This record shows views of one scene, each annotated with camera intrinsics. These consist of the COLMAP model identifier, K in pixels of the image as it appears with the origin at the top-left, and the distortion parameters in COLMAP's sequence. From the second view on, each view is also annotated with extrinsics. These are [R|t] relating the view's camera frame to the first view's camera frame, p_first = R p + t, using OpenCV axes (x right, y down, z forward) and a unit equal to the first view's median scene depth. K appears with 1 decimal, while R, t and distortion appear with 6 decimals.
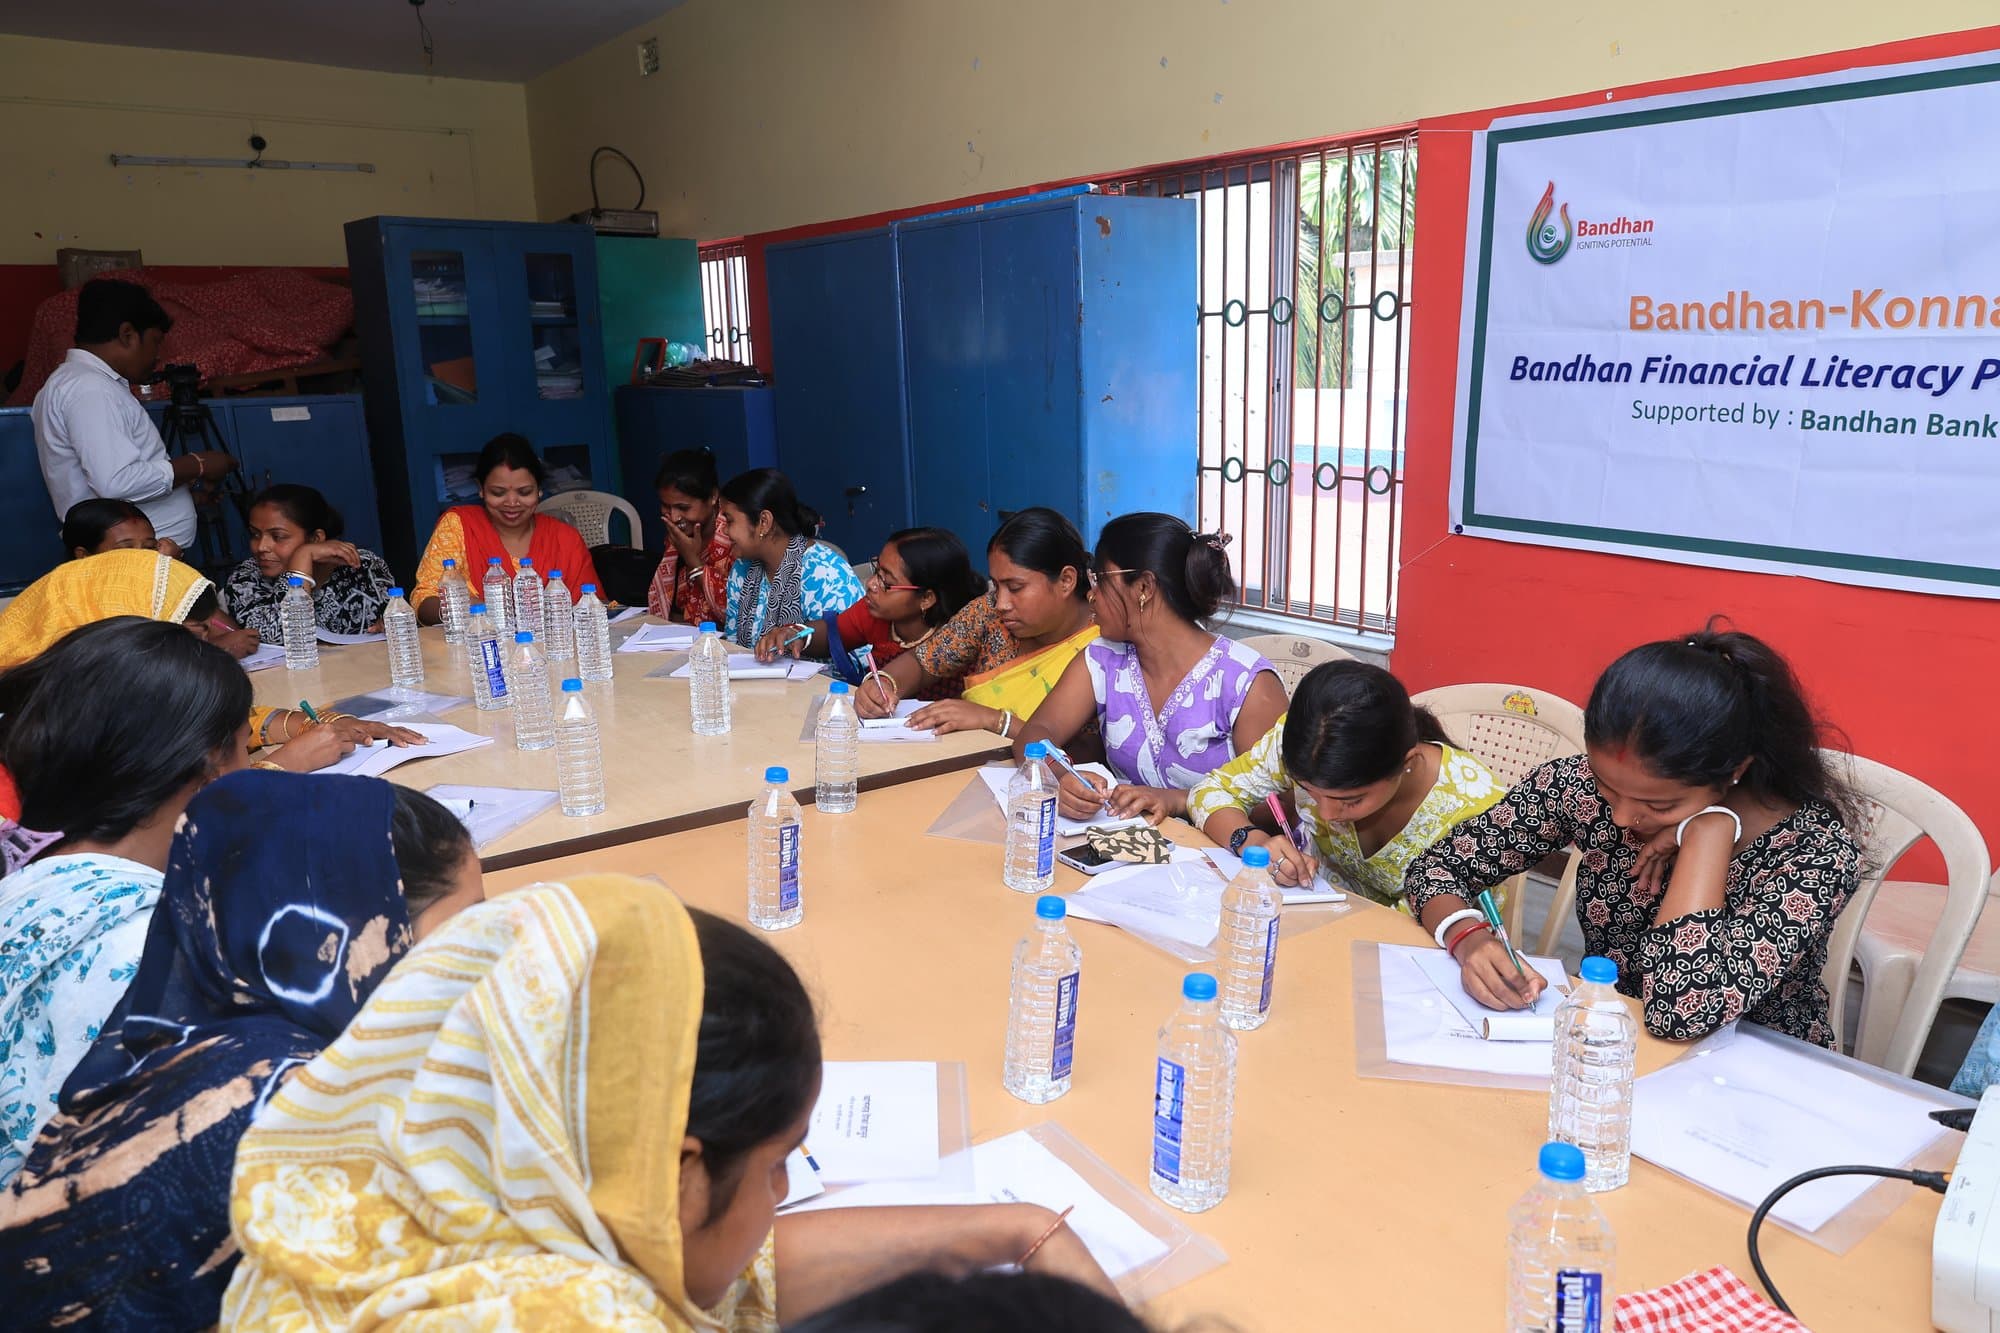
lens RADIAL K [[1387.1, 0, 1000.0], [0, 1387.1, 666.5], [0, 0, 1]] dist [0.001057, 0.000745]
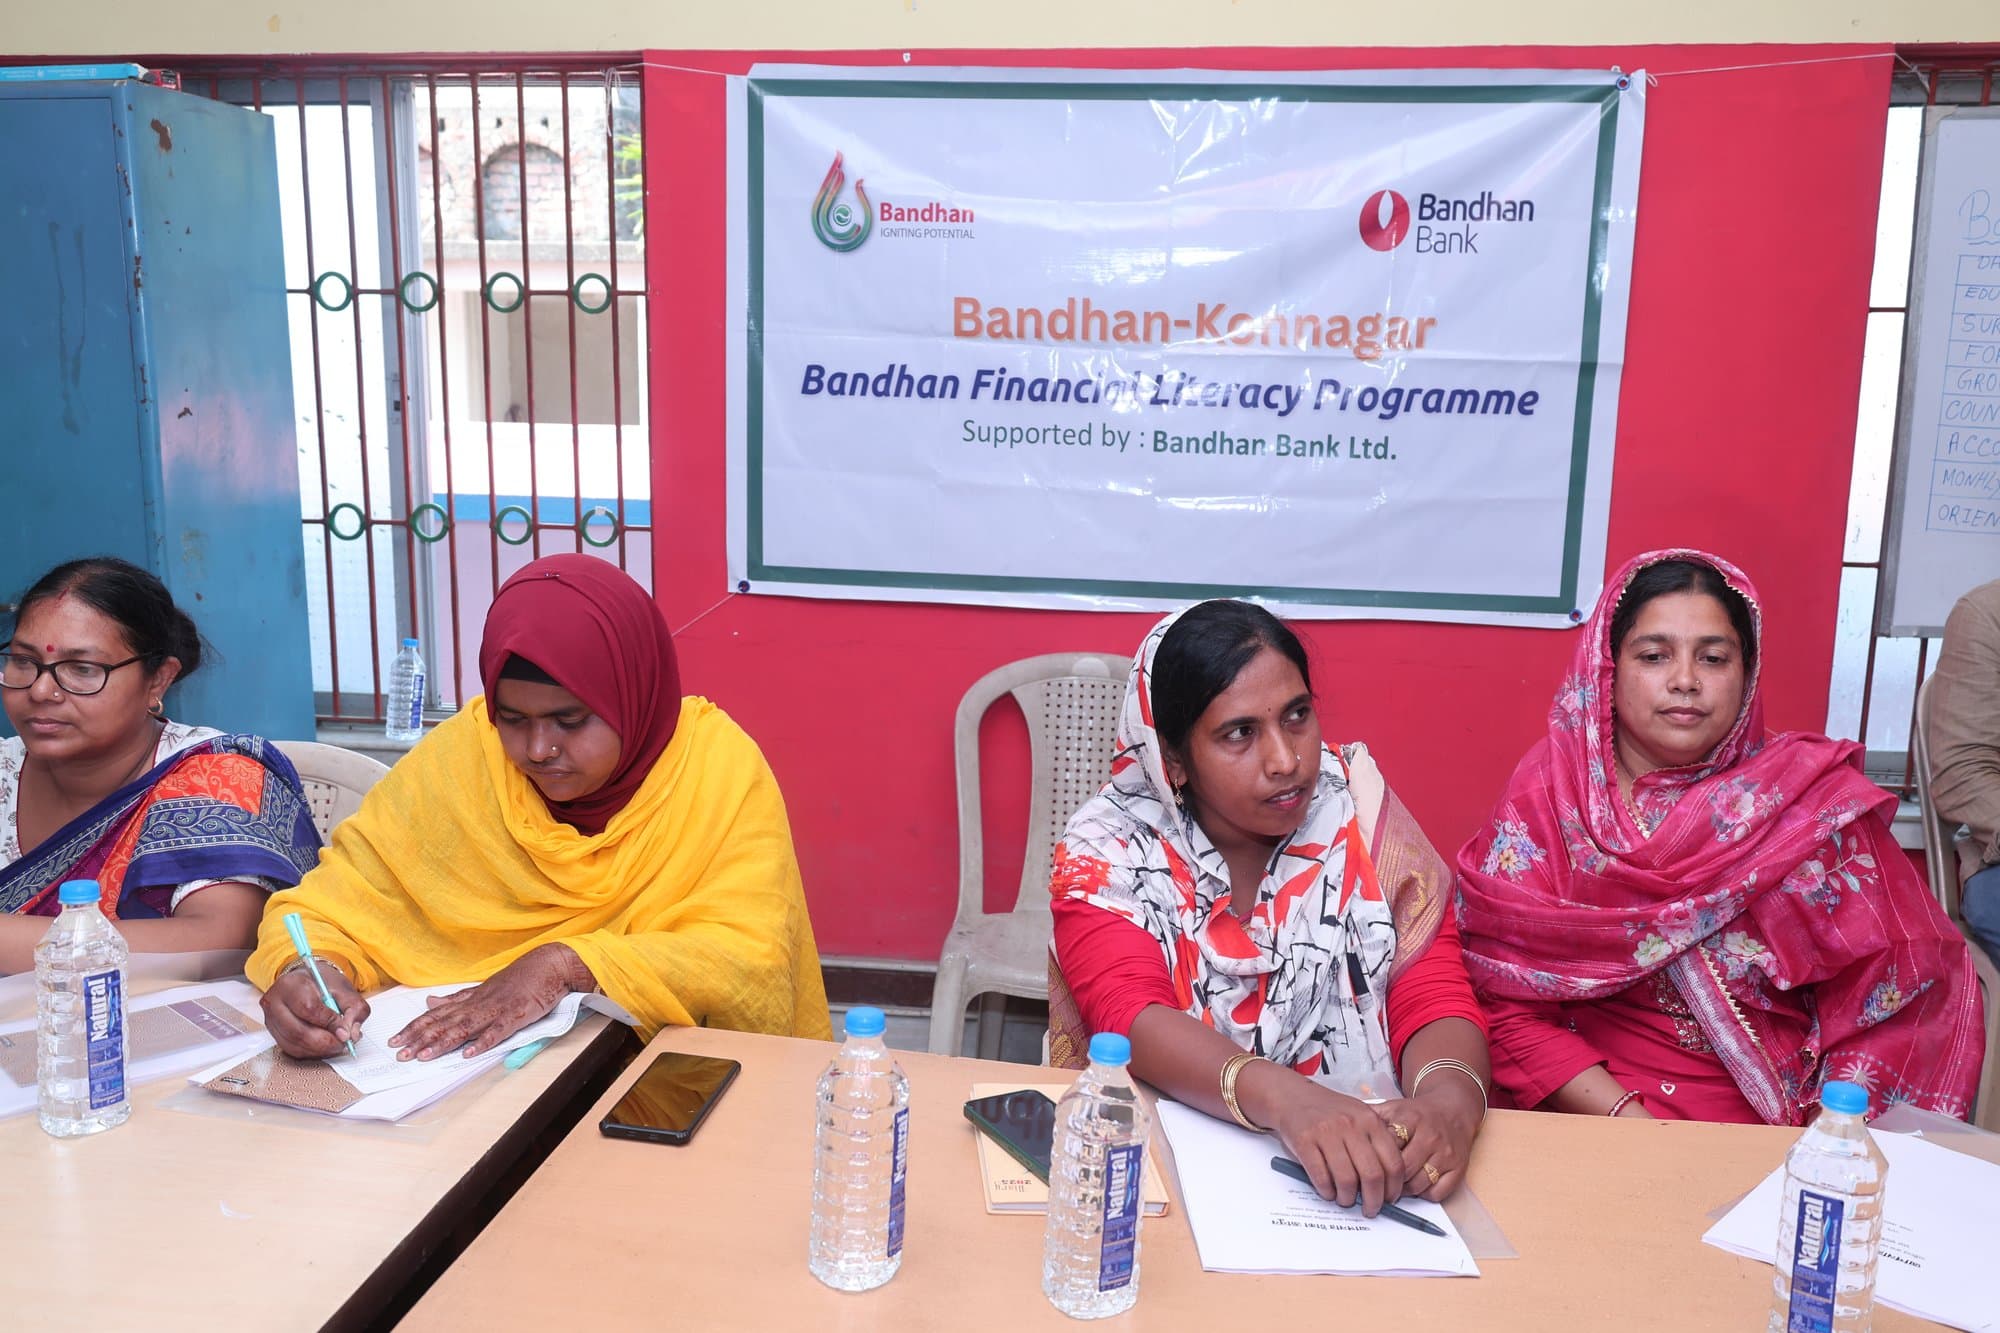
lens RADIAL K [[1673.2, 0, 997.8], [0, 1673.2, 652.8], [0, 0, 1]] dist [0.002104, -0.001918]
pose [[0.696179, -0.087092, 0.712566, -0.264132], [0.132710, 0.991118, -0.008520, -0.040734], [-0.705495, 0.100496, 0.701554, 0.288777]]
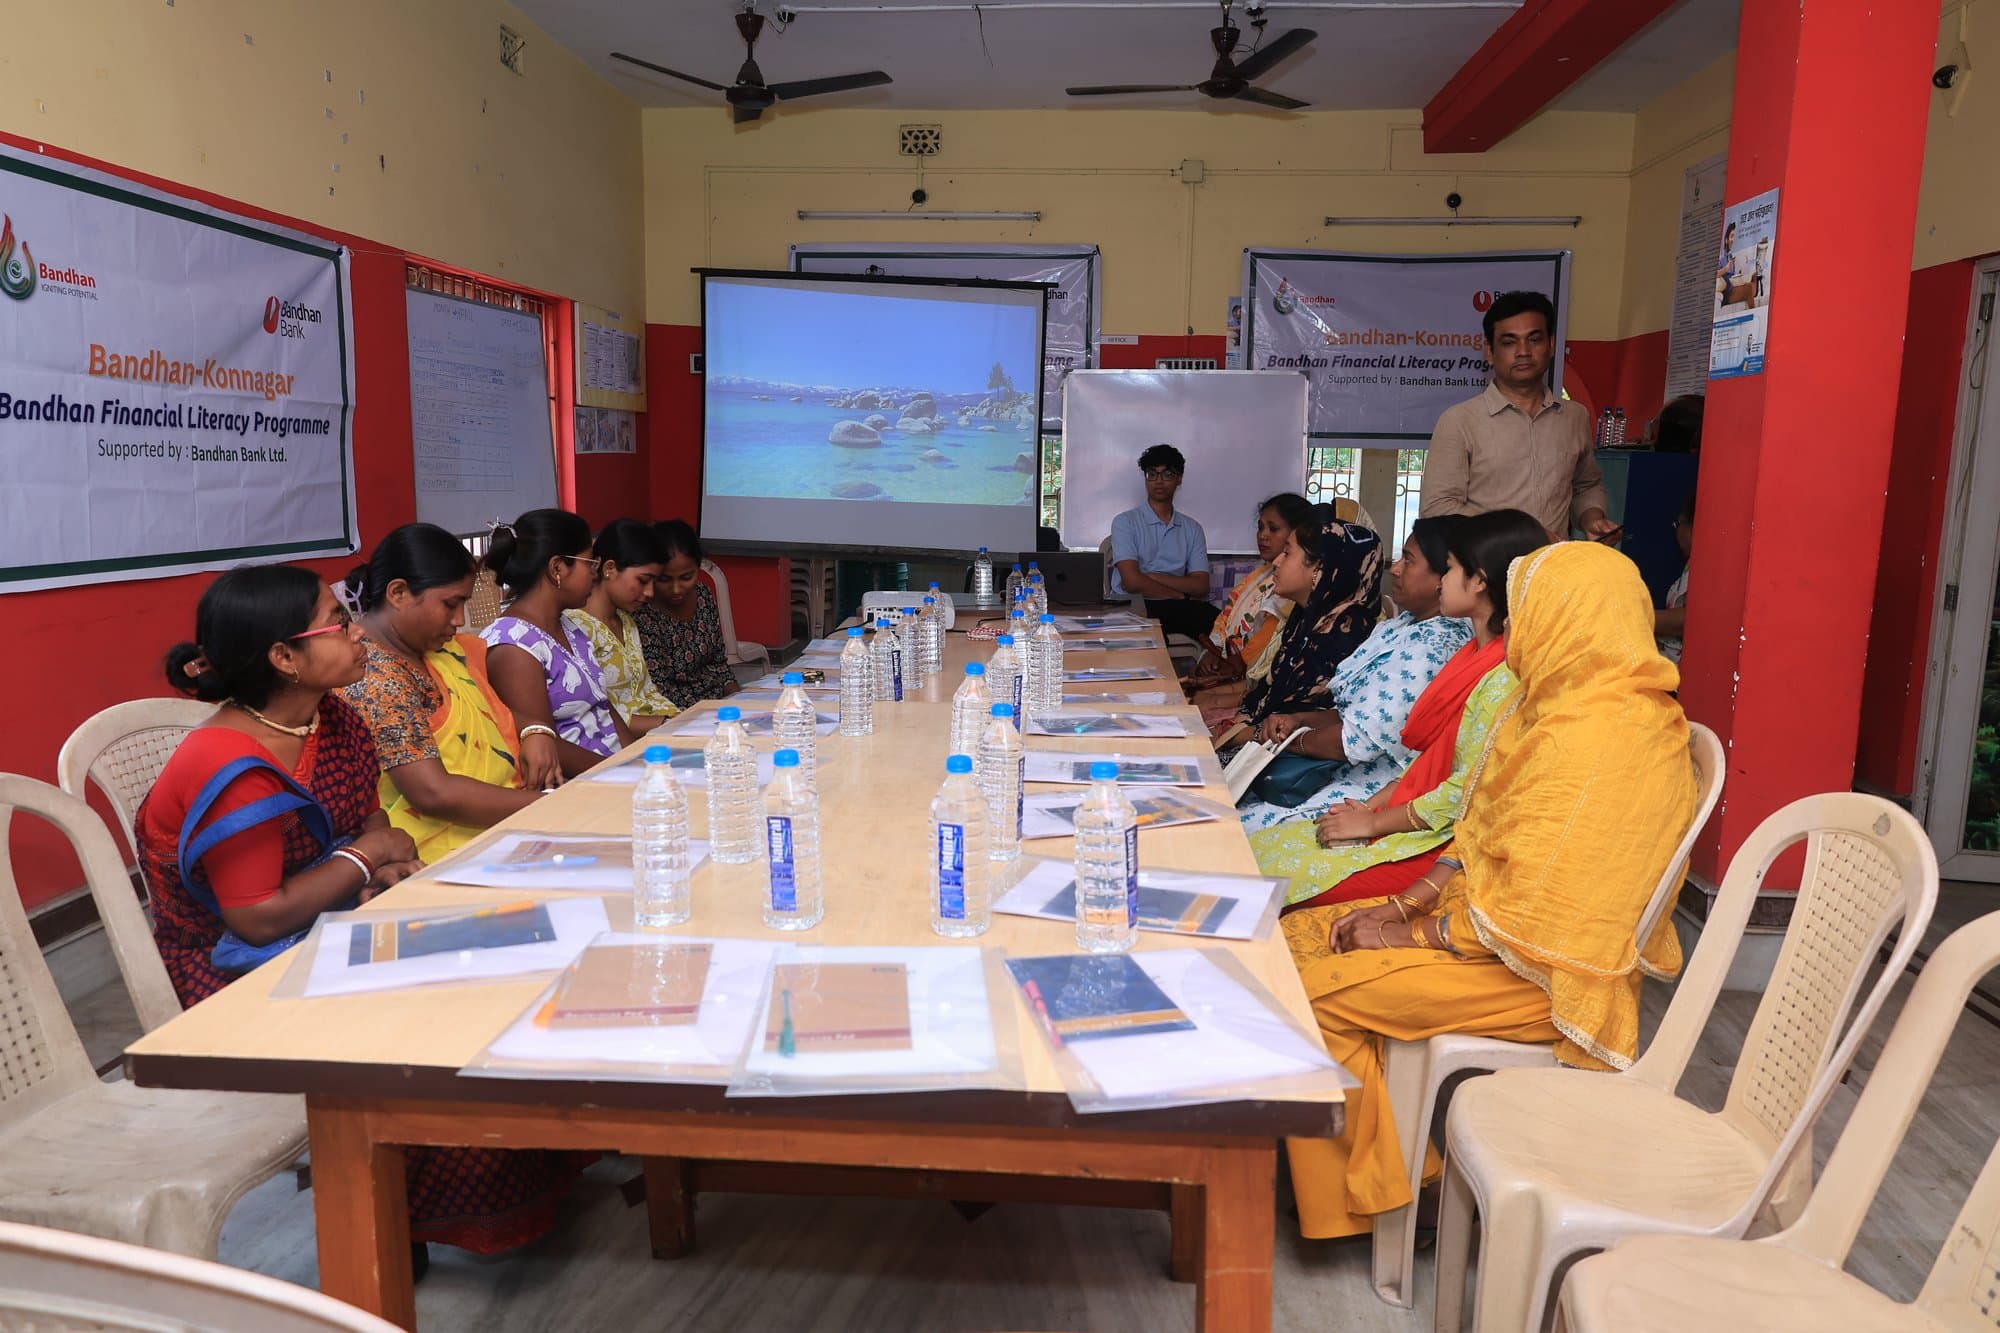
lens RADIAL K [[1387.1, 0, 1000.0], [0, 1387.1, 666.5], [0, 0, 1]] dist [0.001057, 0.000745]
pose [[-0.746108, -0.097496, 0.658648, -0.806540], [0.143253, 0.942549, 0.301795, -0.251529], [-0.650231, 0.319525, -0.689277, 1.349637]]
